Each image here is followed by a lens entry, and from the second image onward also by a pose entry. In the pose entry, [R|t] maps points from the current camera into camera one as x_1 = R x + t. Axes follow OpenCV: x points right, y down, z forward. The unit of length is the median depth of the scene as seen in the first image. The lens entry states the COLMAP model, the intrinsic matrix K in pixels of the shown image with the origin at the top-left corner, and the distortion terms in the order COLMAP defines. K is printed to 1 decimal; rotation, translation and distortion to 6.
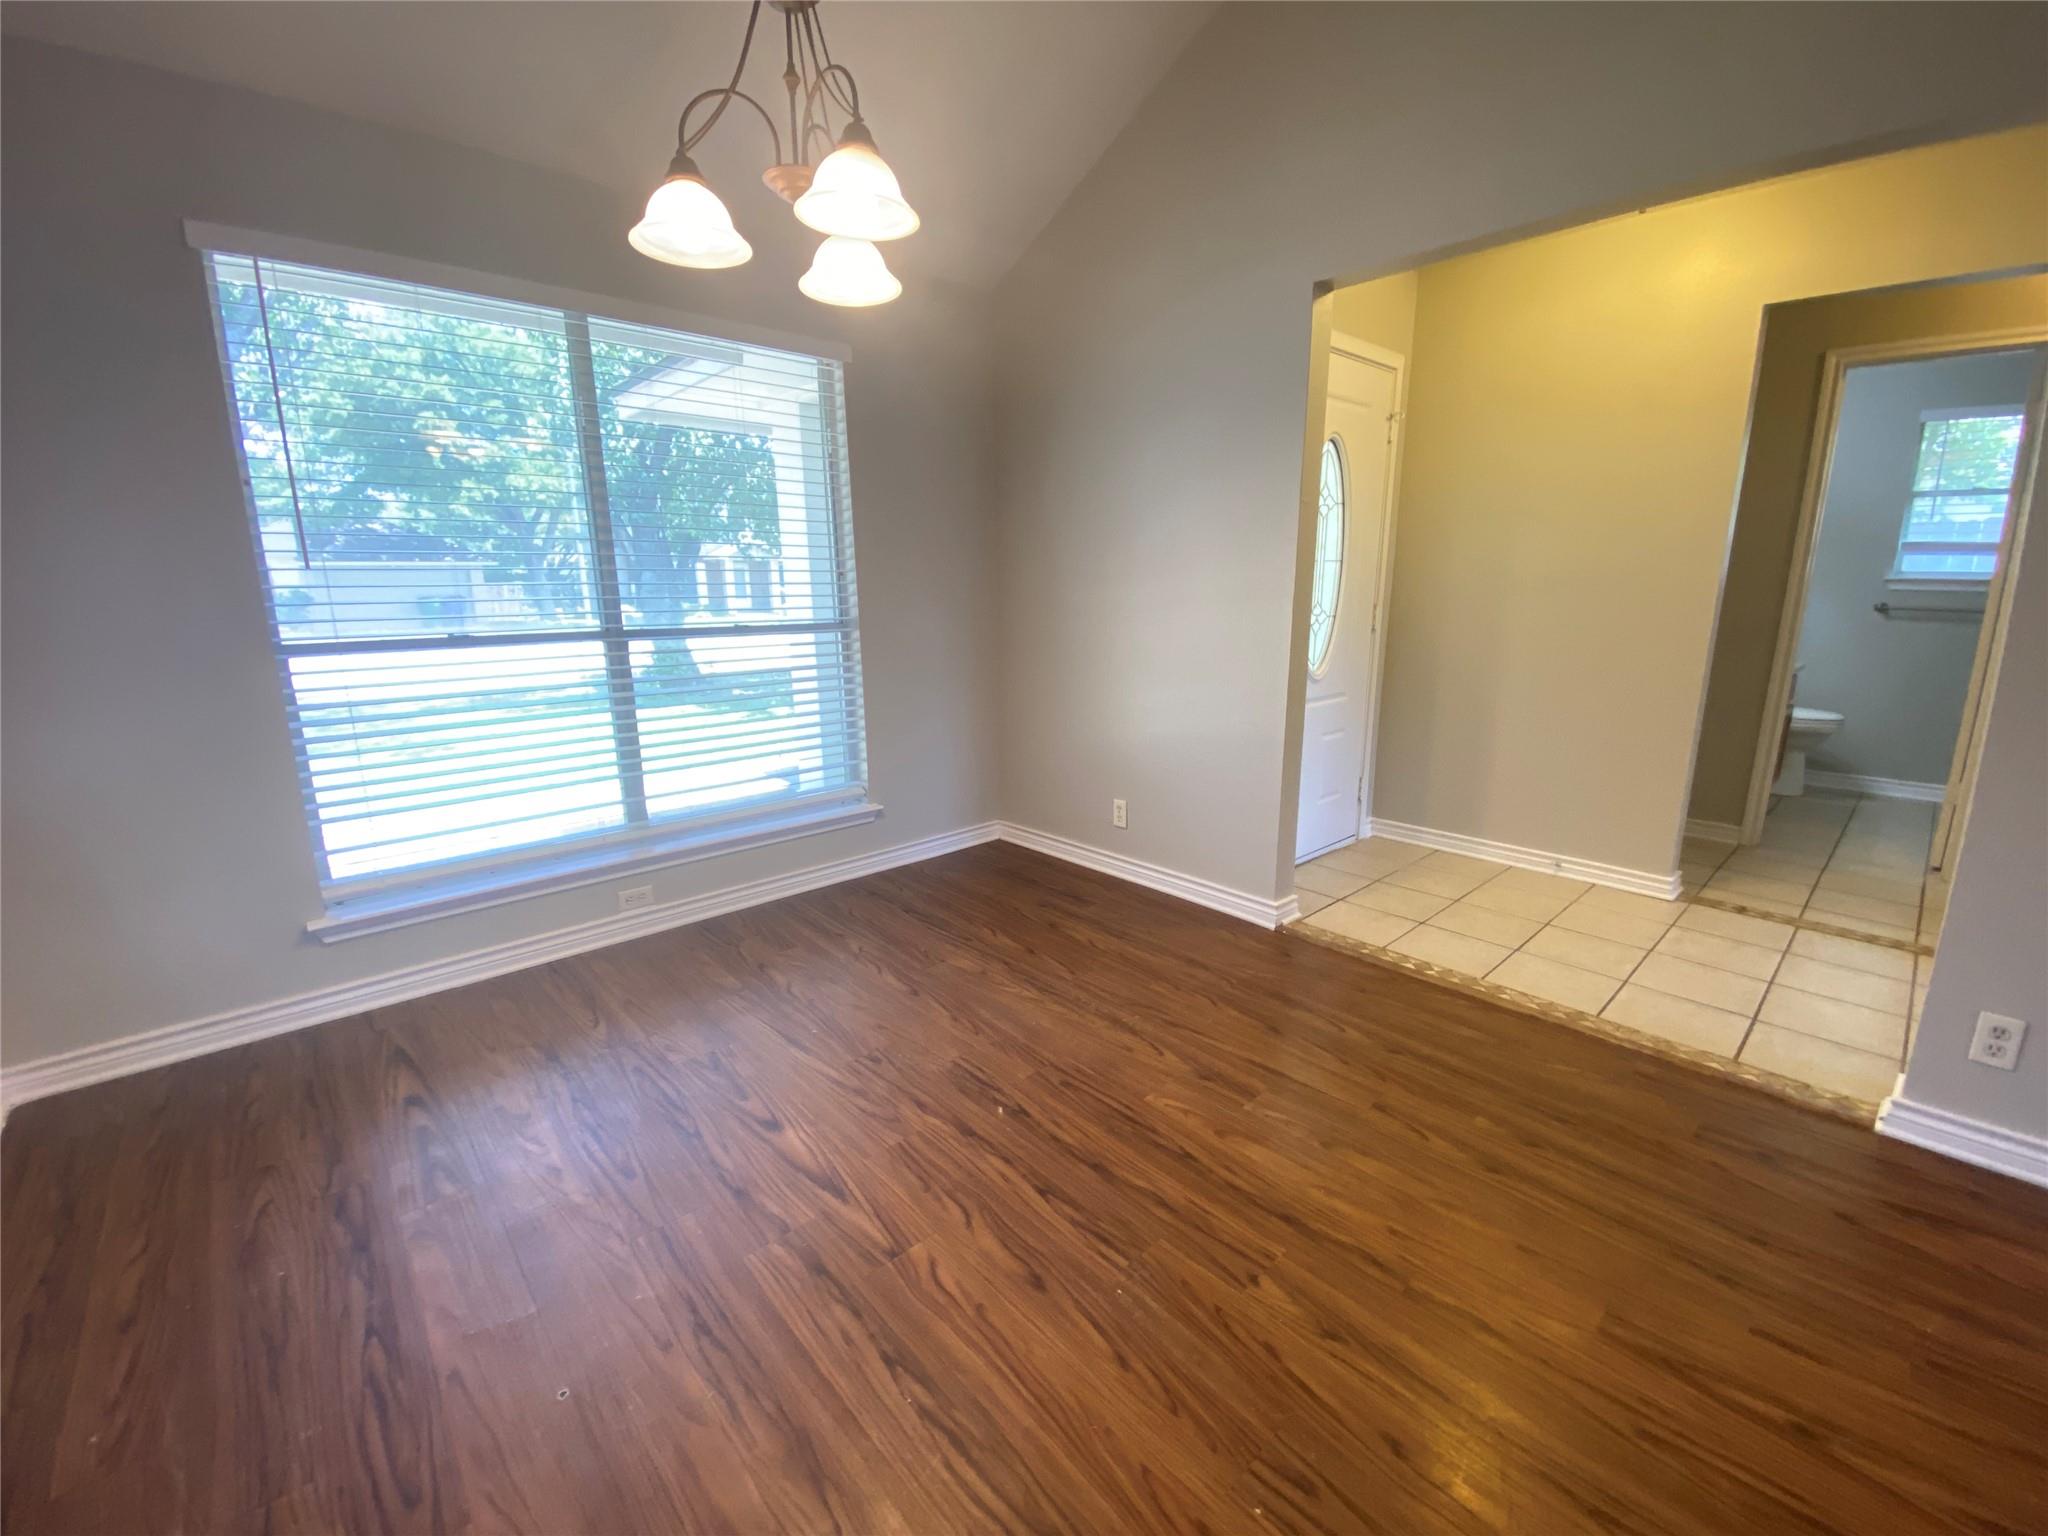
lens RADIAL K [[829.4, 0, 990.4], [0, 829.4, 762.3], [0, 0, 1]] dist [-0.004624, -0.010476]
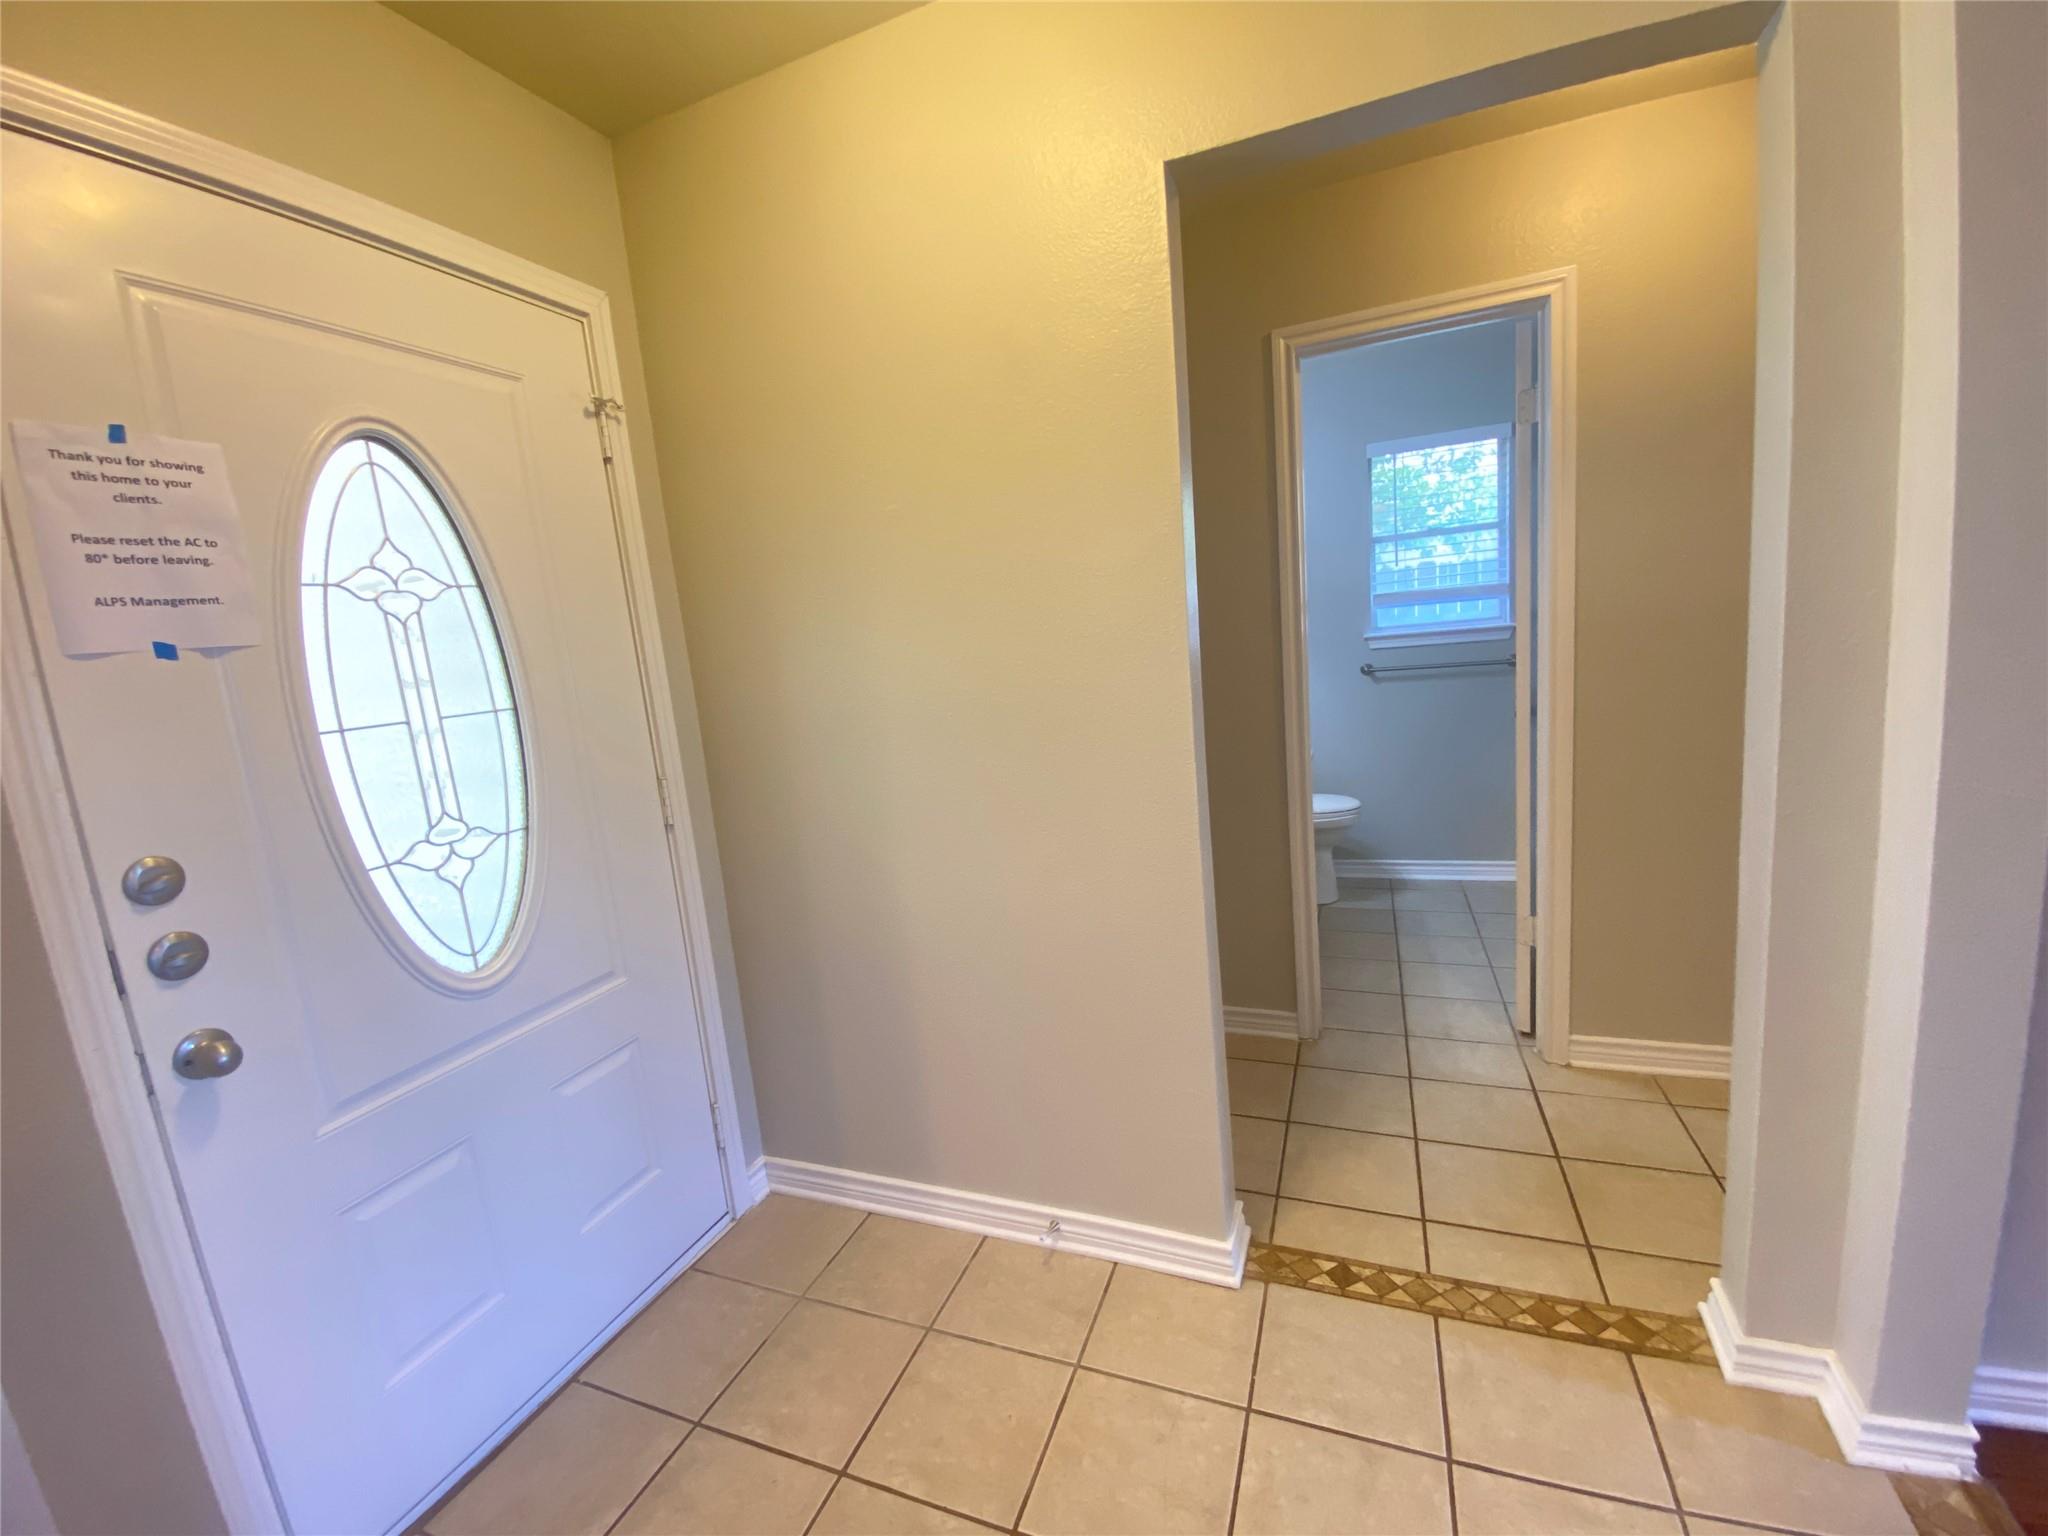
lens RADIAL K [[829.4, 0, 1023.1], [0, 829.4, 764.8], [0, 0, 1]] dist [-0.004624, -0.010476]
pose [[0.884221, -0.138160, 0.446167, 0.463850], [0.181405, 0.981843, -0.055474, -0.138759], [-0.430402, 0.129988, 0.893229, 0.487273]]
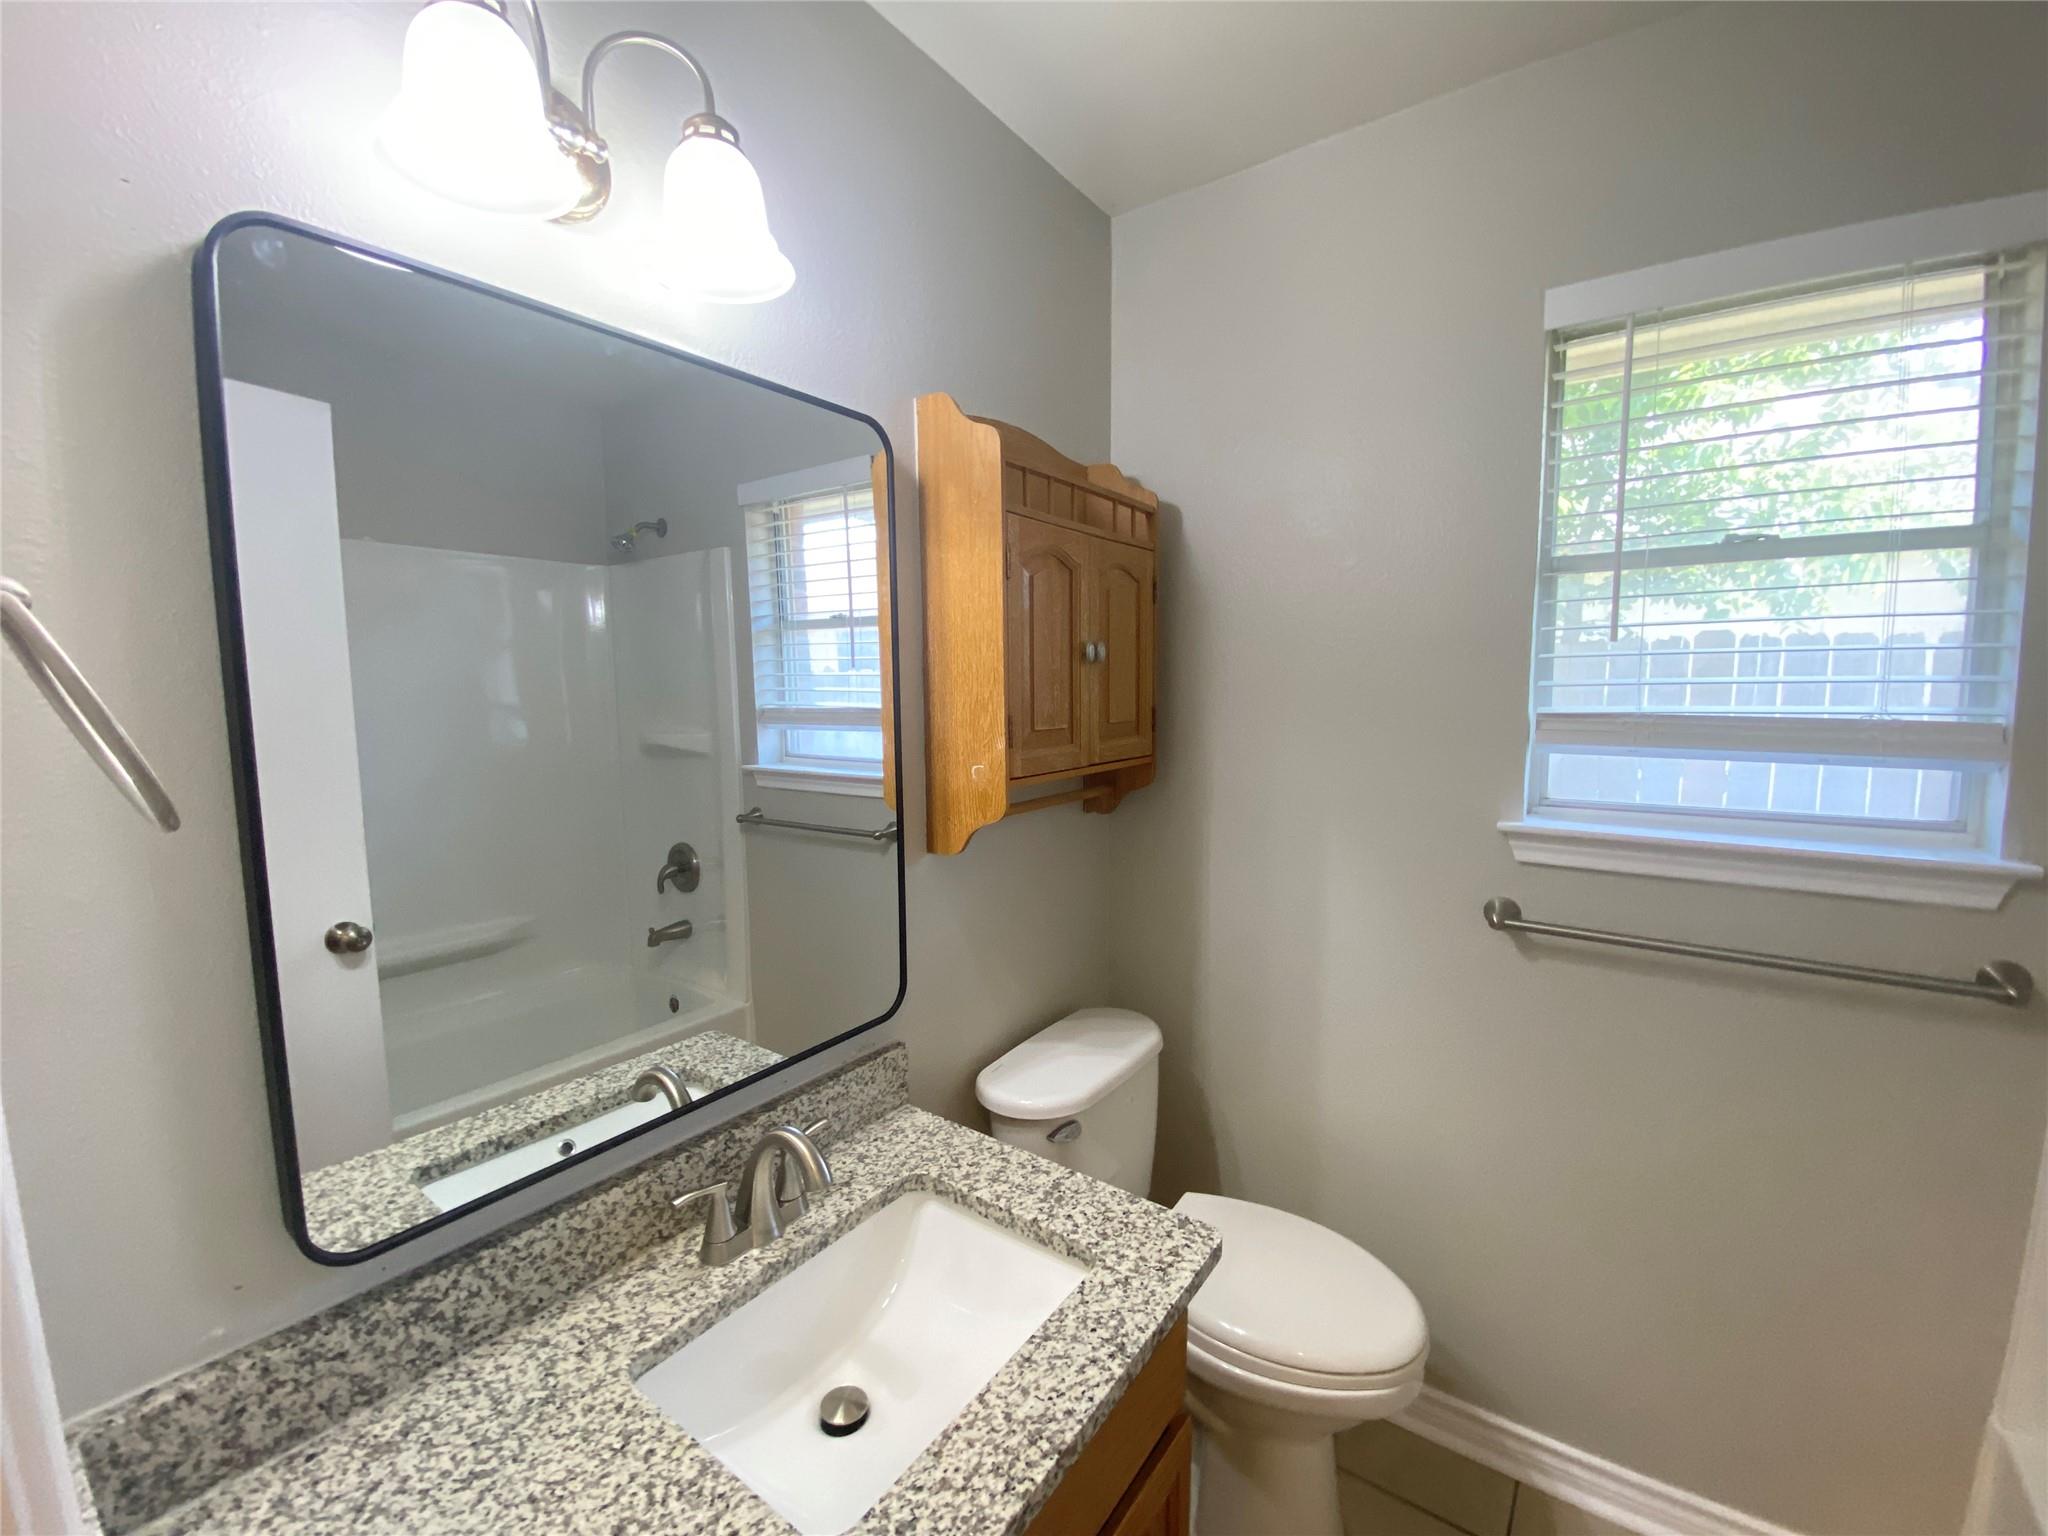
lens RADIAL K [[829.4, 0, 1045.1], [0, 829.4, 769.3], [0, 0, 1]] dist [-0.004624, -0.010476]
pose [[0.968826, -0.027536, 0.246207, 1.084152], [0.057503, 0.991657, -0.115367, -0.282399], [-0.240976, 0.125929, 0.962327, 0.929581]]
